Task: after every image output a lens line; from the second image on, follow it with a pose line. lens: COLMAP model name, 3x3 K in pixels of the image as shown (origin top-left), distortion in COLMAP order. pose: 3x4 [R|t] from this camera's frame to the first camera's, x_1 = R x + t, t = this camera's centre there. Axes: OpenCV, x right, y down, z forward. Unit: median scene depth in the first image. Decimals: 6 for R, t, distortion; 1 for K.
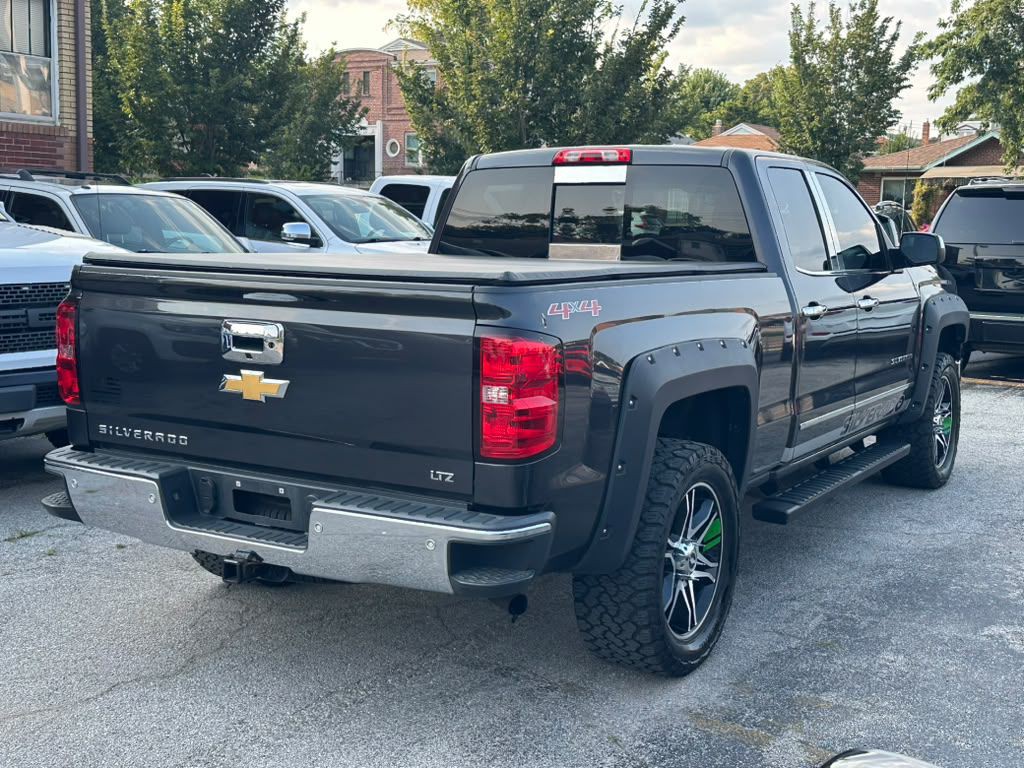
lens RADIAL K [[1293.1, 0, 512.0], [0, 1293.1, 384.0], [0, 0, 1]] dist [0.181154, -0.398255]
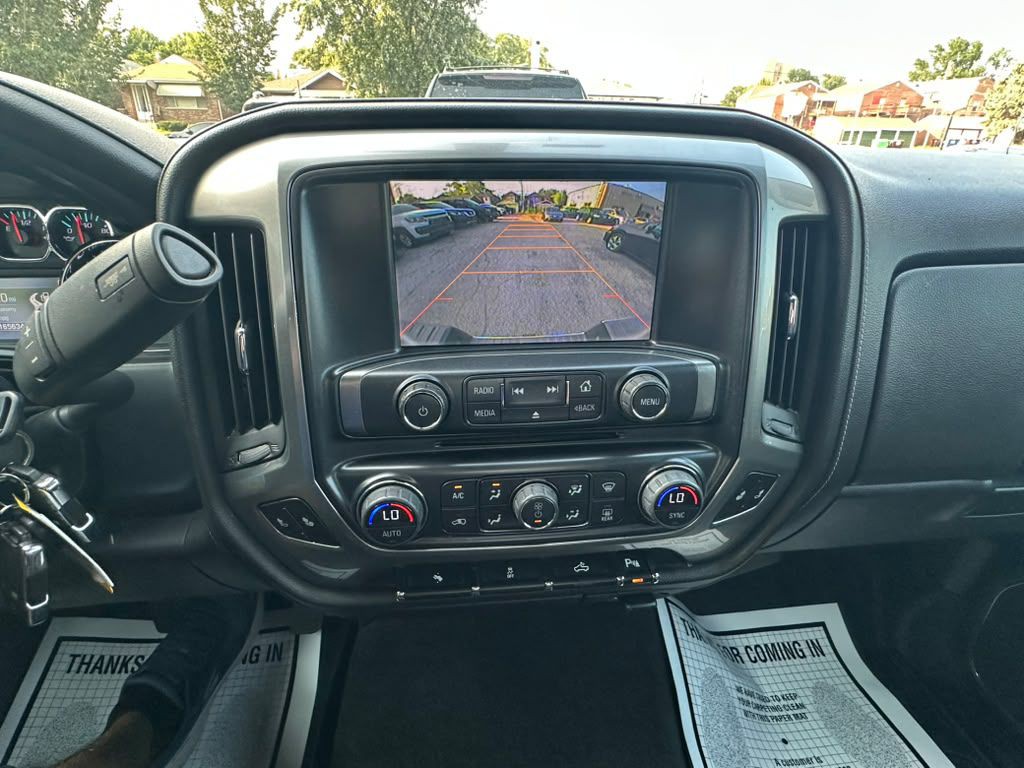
lens RADIAL K [[535.2, 0, 497.6], [0, 535.2, 384.2], [0, 0, 1]] dist [-0.001343, -0.002343]
pose [[0.792699, -0.264196, 0.549389, 0.193917], [0.073344, 0.935996, 0.344285, -0.139103], [-0.605185, -0.232620, 0.761340, 1.290237]]
